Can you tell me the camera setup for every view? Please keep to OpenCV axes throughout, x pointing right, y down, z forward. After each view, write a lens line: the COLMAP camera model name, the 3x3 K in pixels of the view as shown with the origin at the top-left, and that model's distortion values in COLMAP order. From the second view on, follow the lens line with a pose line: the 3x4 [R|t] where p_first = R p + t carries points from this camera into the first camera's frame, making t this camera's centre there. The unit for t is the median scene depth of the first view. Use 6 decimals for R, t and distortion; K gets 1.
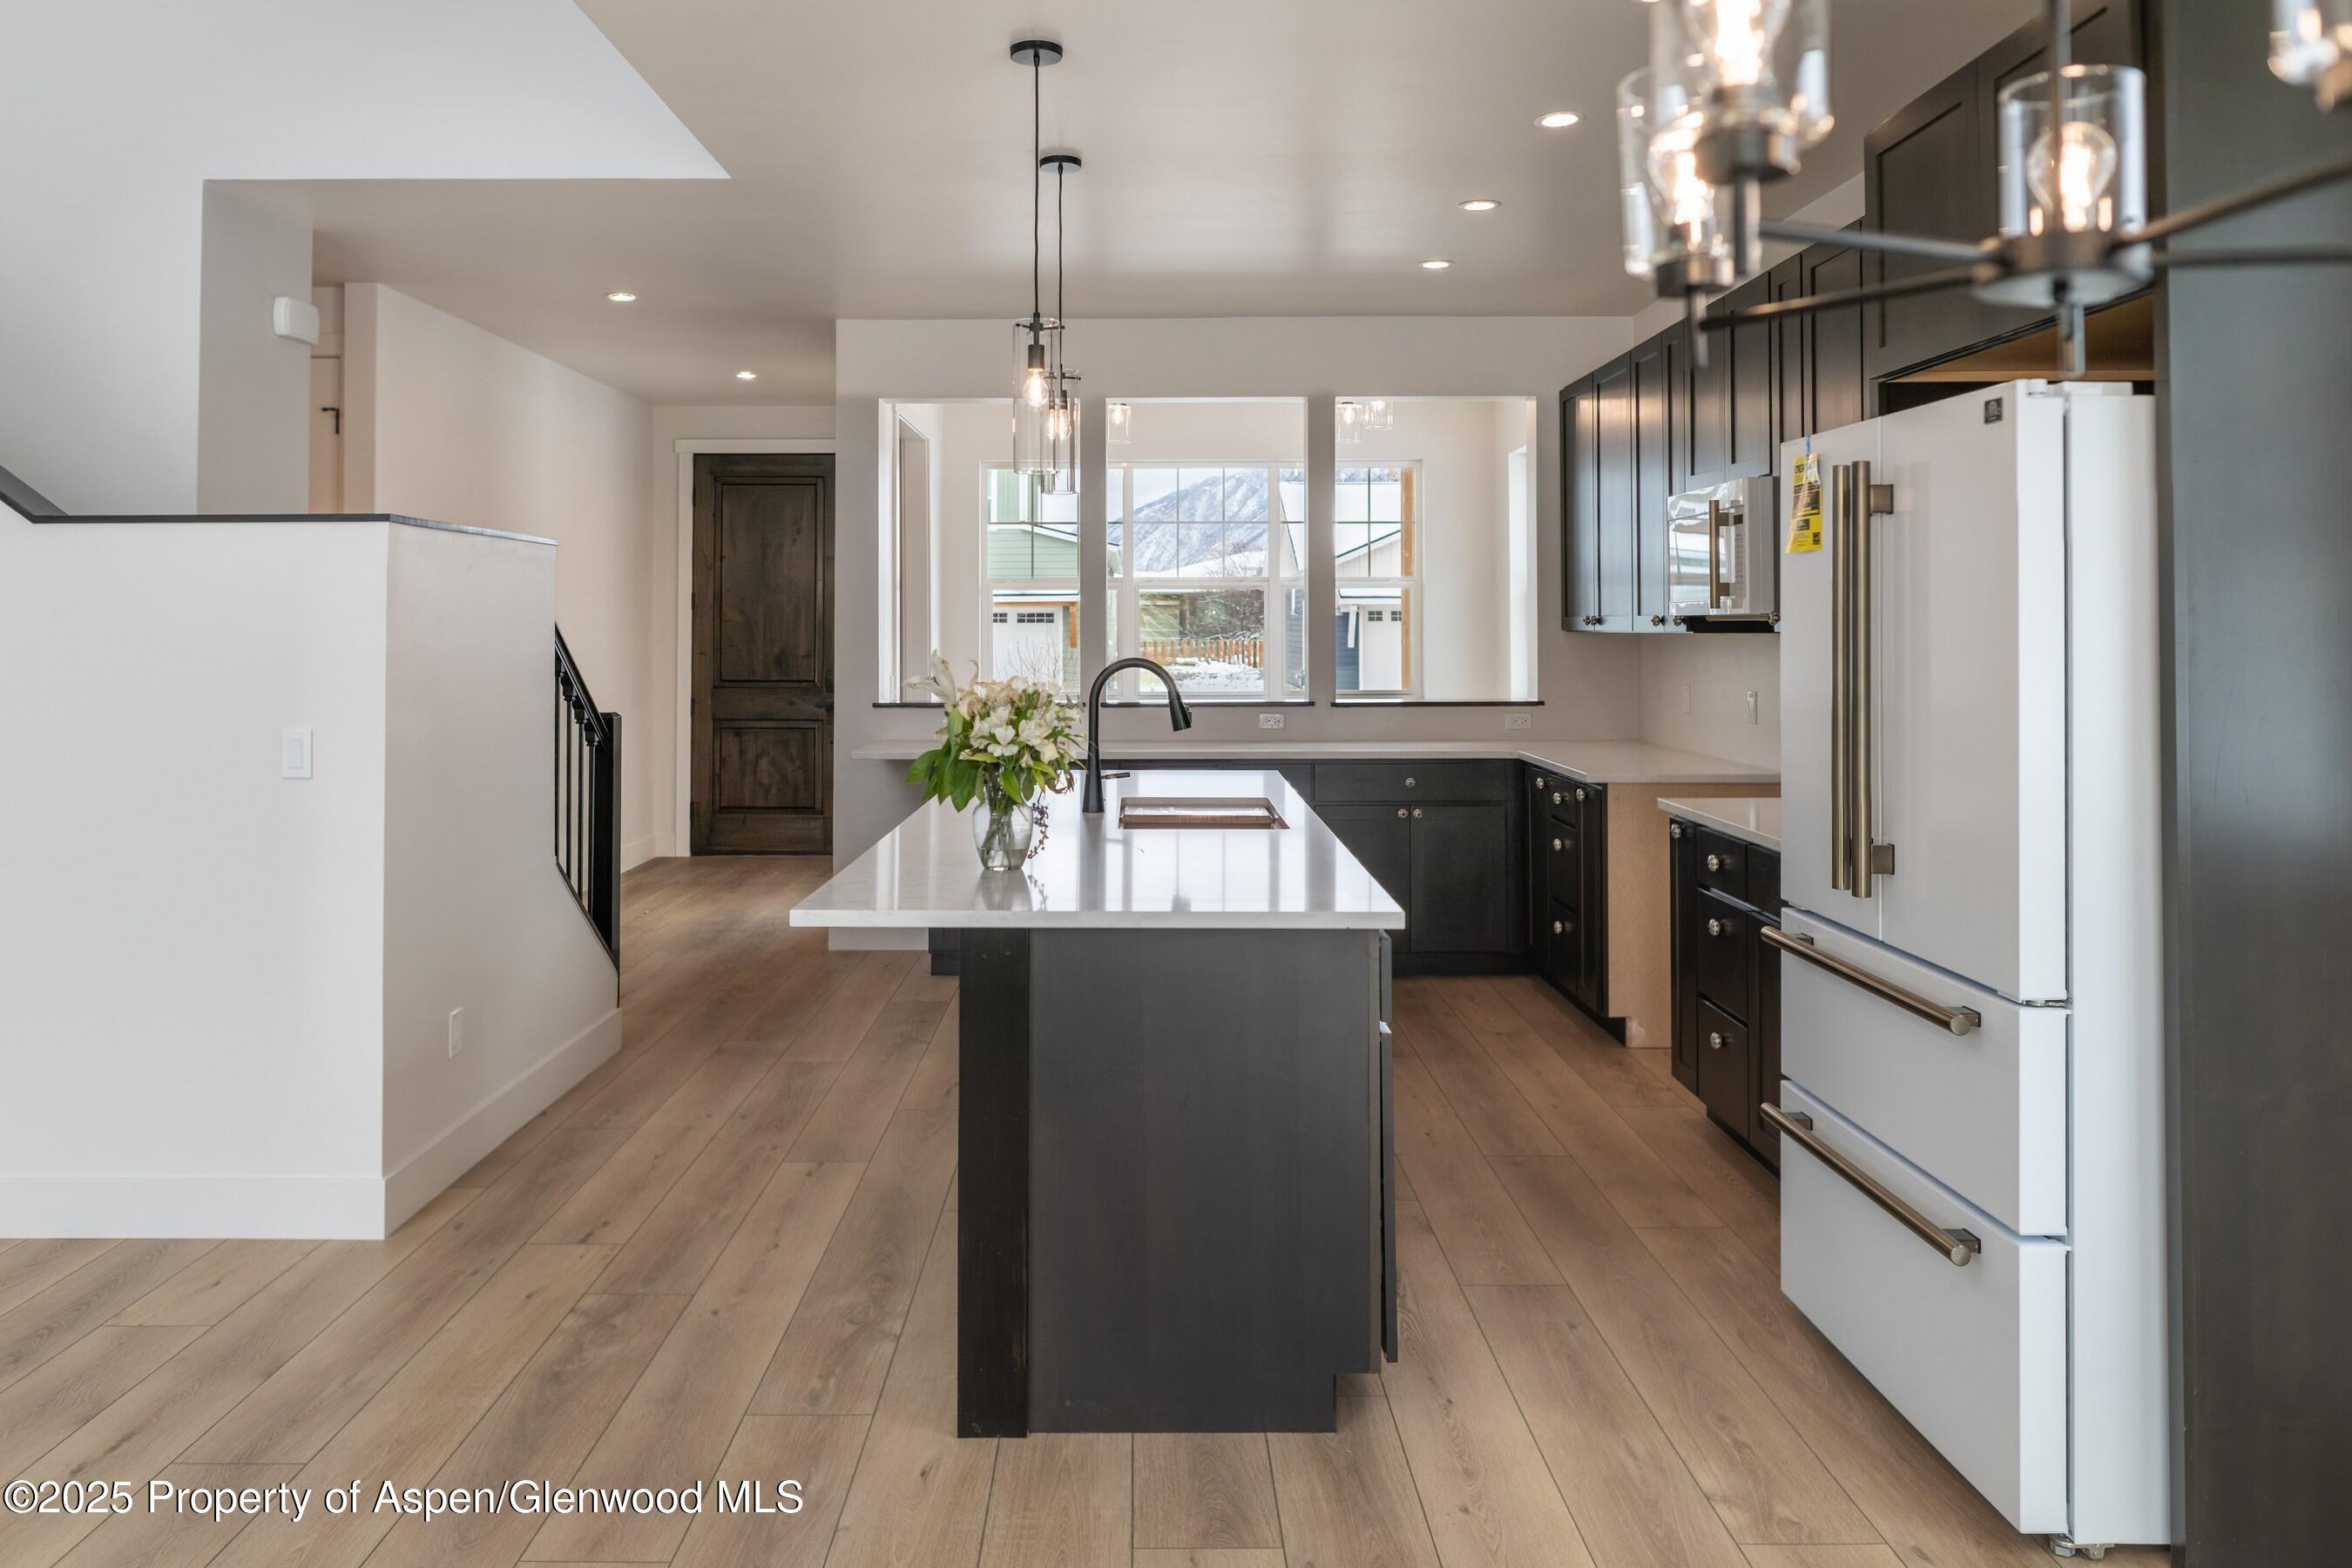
lens RADIAL K [[1648.6, 0, 1167.0], [0, 1648.6, 584.1], [0, 0, 1]] dist [0.003771, 0.000210]
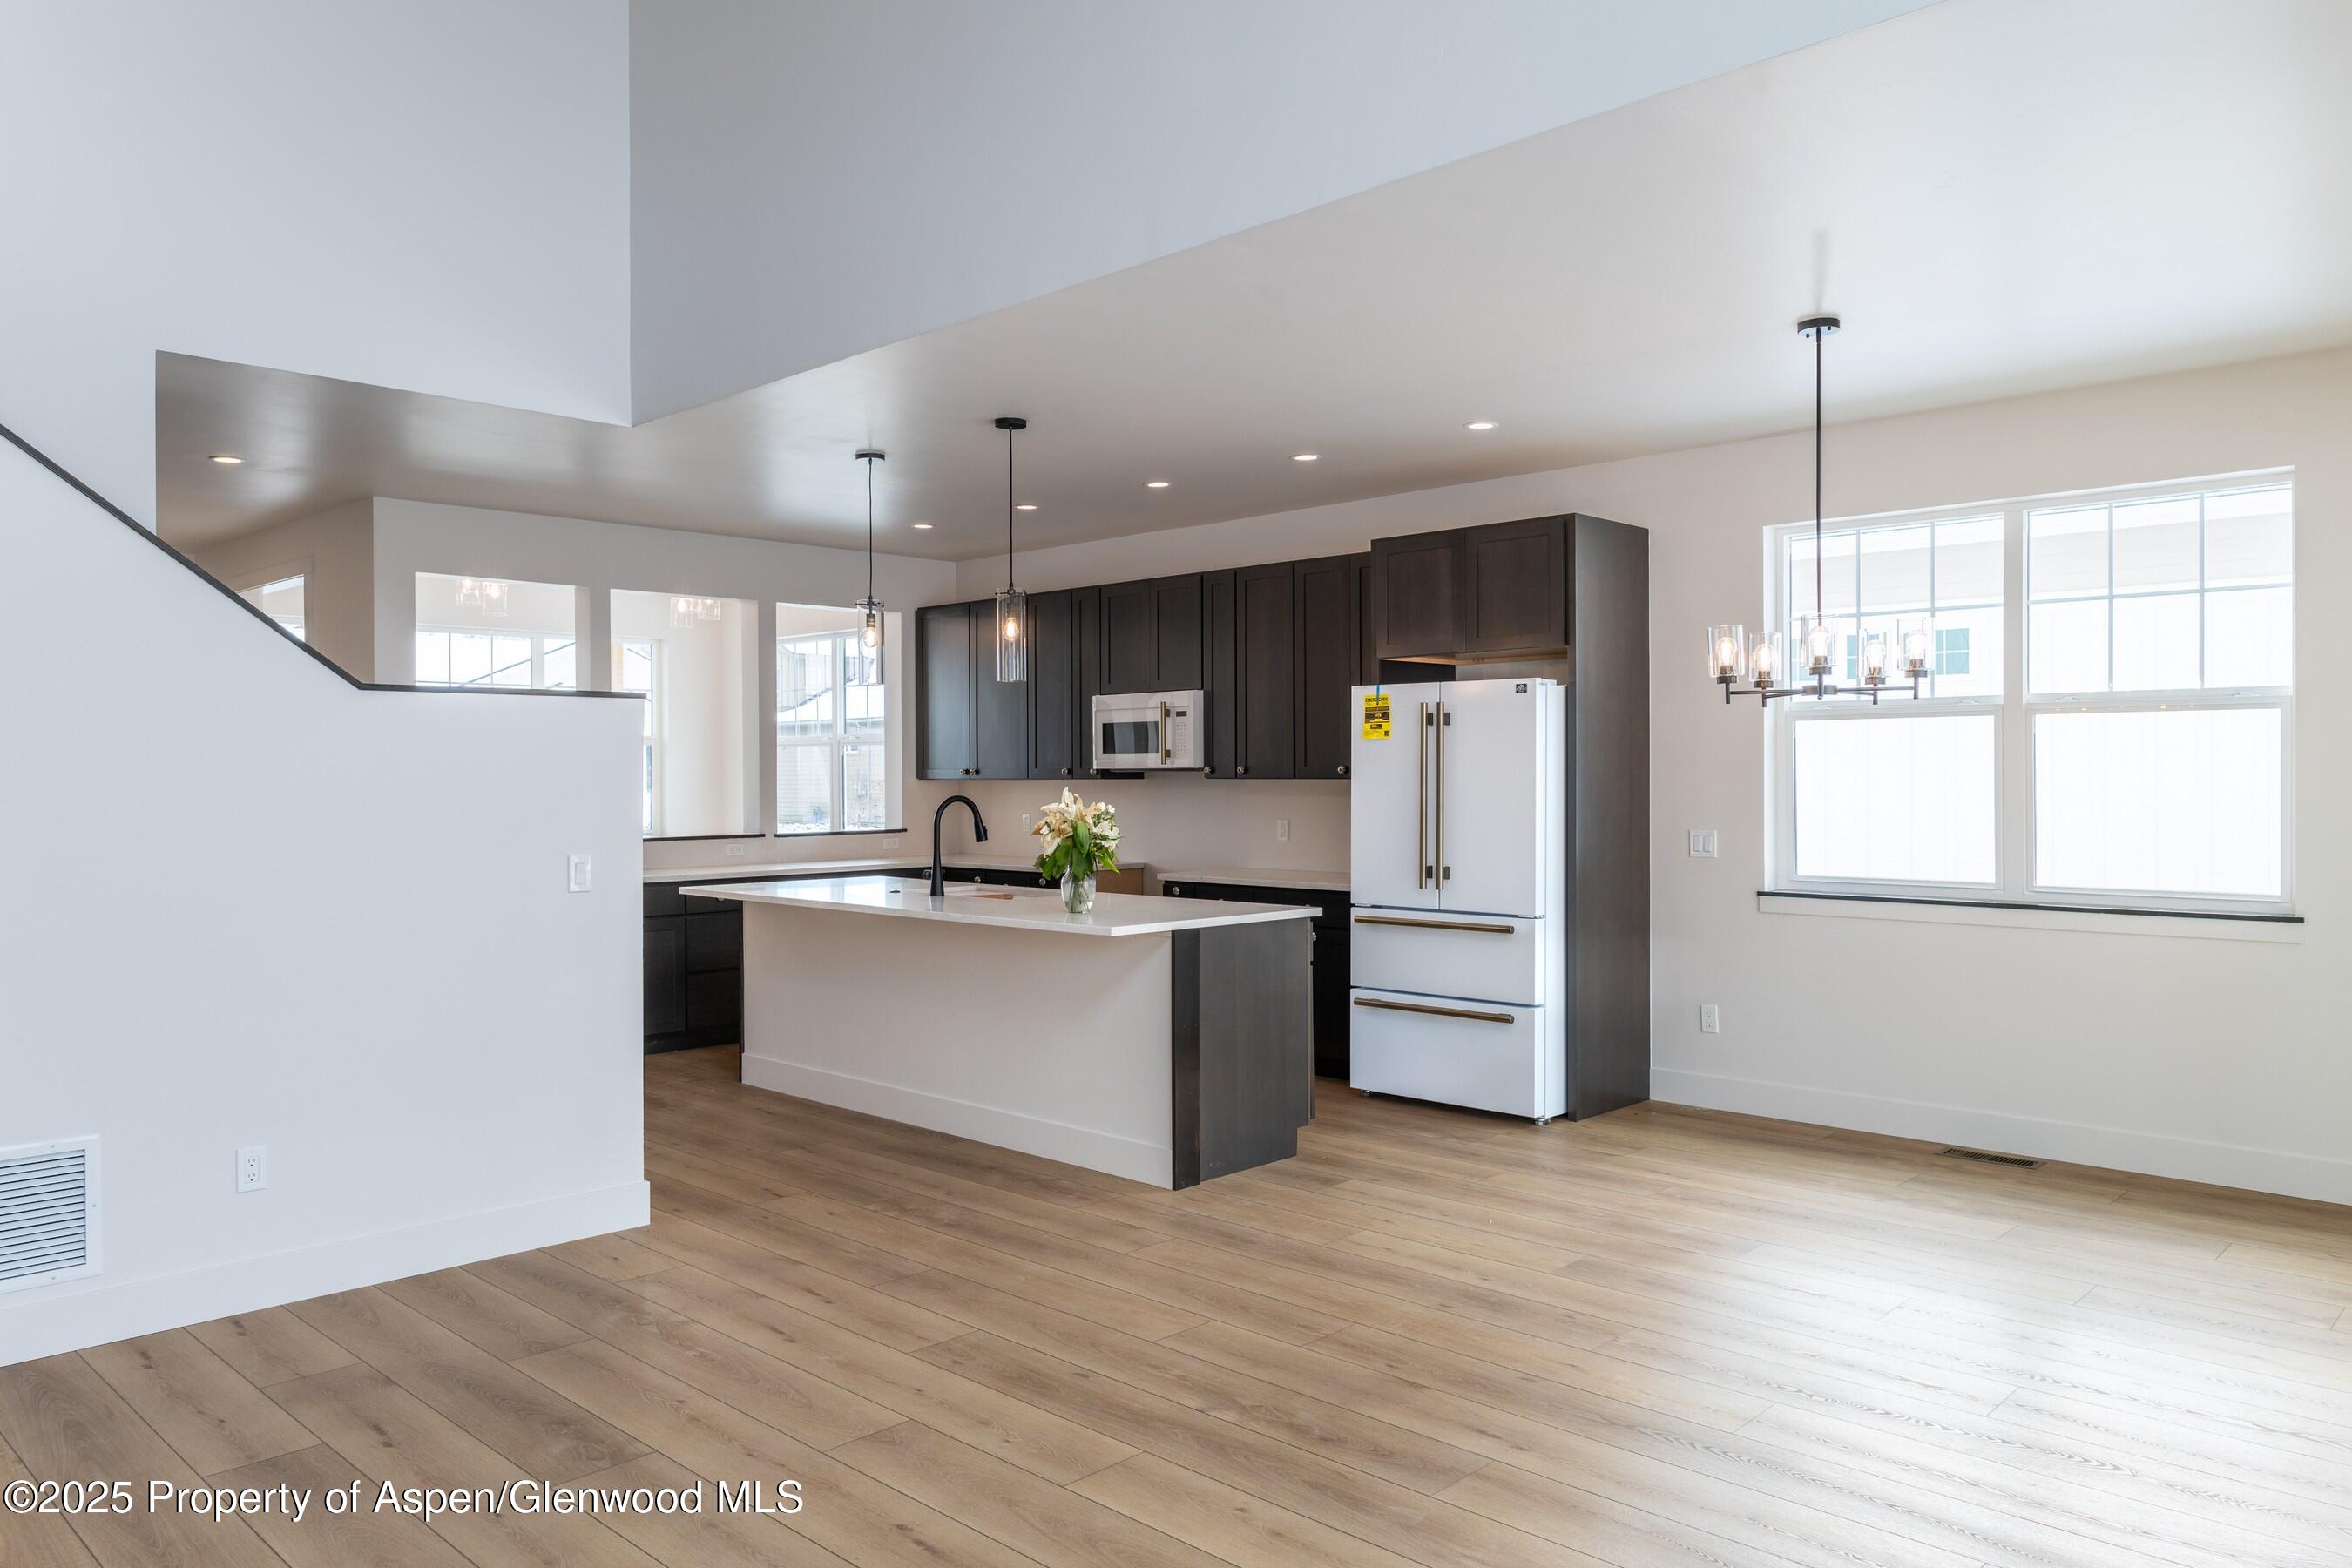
lens RADIAL K [[1579.3, 0, 1169.6], [0, 1579.3, 784.1], [0, 0, 1]] dist [0.001826, -0.004411]
pose [[0.697298, -0.006335, 0.716753, -1.218451], [-0.014320, 0.999638, 0.022767, -0.003779], [-0.716638, -0.026140, 0.696955, -0.232457]]
